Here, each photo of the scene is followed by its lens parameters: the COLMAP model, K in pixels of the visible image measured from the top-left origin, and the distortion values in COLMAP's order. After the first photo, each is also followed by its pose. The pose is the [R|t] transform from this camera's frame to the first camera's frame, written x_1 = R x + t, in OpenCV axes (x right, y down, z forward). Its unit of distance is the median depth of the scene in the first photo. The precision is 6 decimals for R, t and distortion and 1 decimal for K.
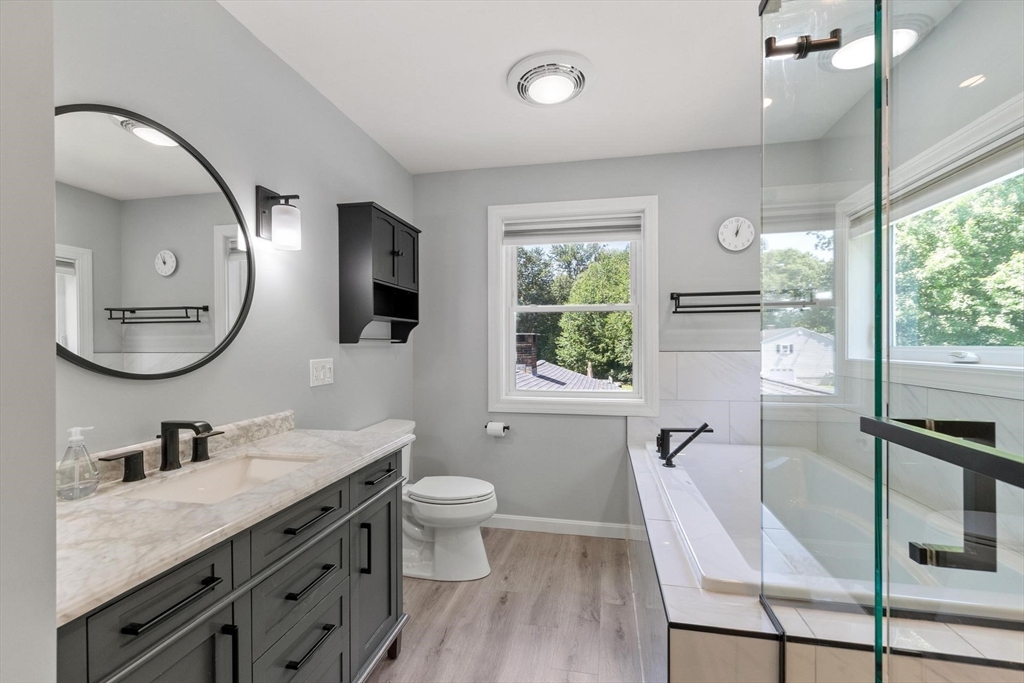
lens RADIAL K [[464.1, 0, 510.4], [0, 464.1, 344.4], [0, 0, 1]] dist [0.000190, 0.000002]
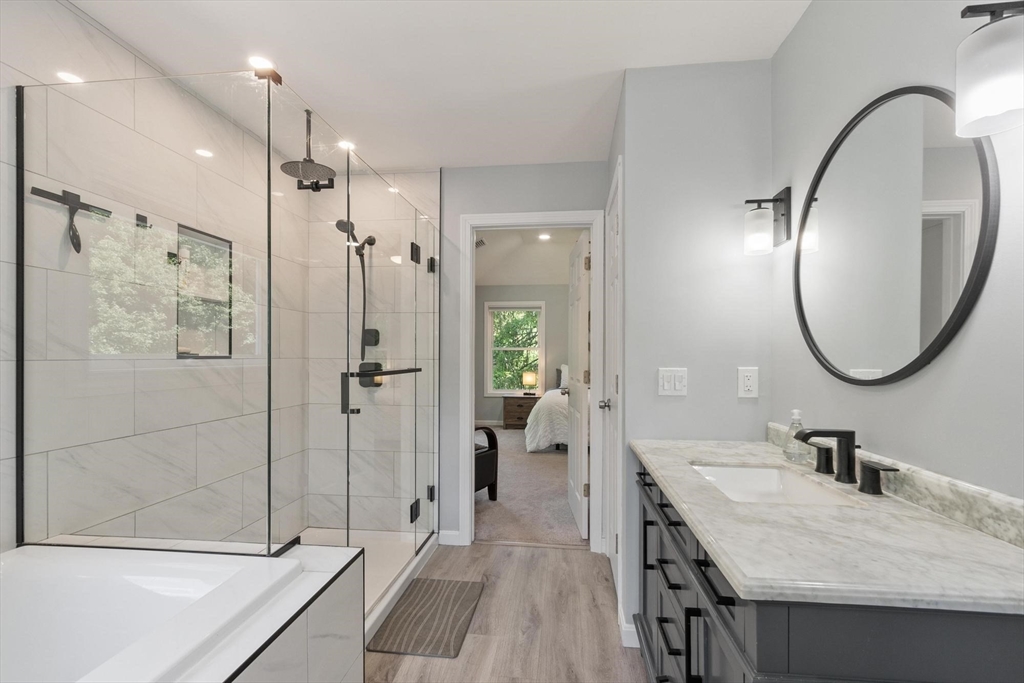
lens RADIAL K [[464.1, 0, 512.6], [0, 464.1, 349.3], [0, 0, 1]] dist [0.000190, 0.000002]
pose [[-0.996372, 0.001019, -0.085104, 0.002406], [0.001630, 0.999973, -0.007103, 0.010547], [0.085094, -0.007216, -0.996347, 1.512155]]
